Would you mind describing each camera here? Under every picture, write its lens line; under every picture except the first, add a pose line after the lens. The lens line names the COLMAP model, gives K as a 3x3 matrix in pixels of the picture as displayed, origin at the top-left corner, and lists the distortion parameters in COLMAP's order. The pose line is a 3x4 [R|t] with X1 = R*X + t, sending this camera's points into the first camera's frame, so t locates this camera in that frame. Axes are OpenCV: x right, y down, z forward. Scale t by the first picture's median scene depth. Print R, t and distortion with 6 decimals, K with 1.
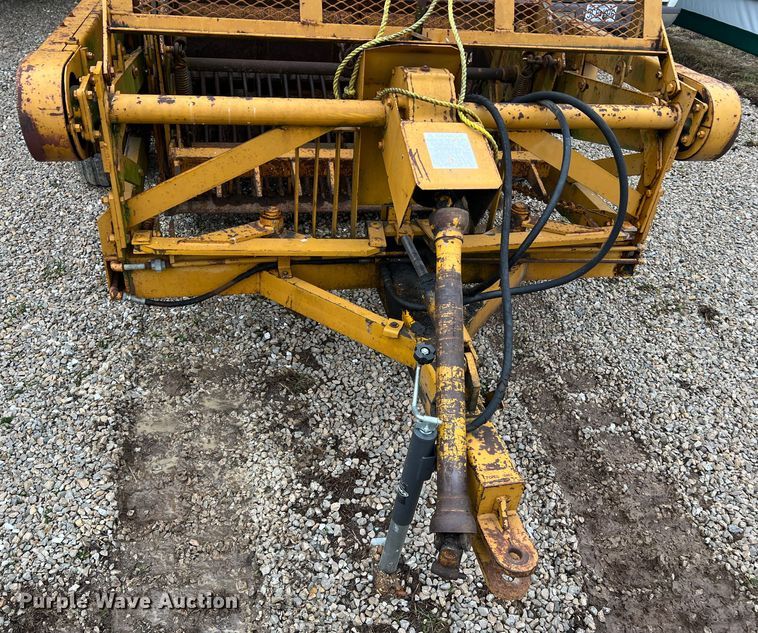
lens RADIAL K [[654.9, 0, 390.3], [0, 654.9, 324.1], [0, 0, 1]] dist [0.039081, -0.039918]
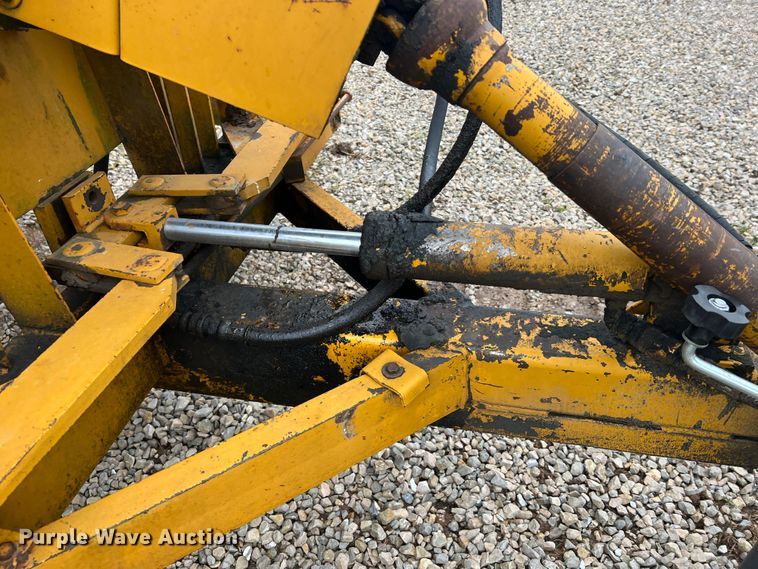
lens RADIAL K [[572.6, 0, 373.3], [0, 572.6, 288.4], [0, 0, 1]] dist [0.038988, -0.051432]
pose [[0.430600, -0.633520, 0.642834, -0.193667], [0.606254, 0.730665, 0.313981, -0.153427], [-0.668610, 0.254521, 0.698699, 0.741309]]
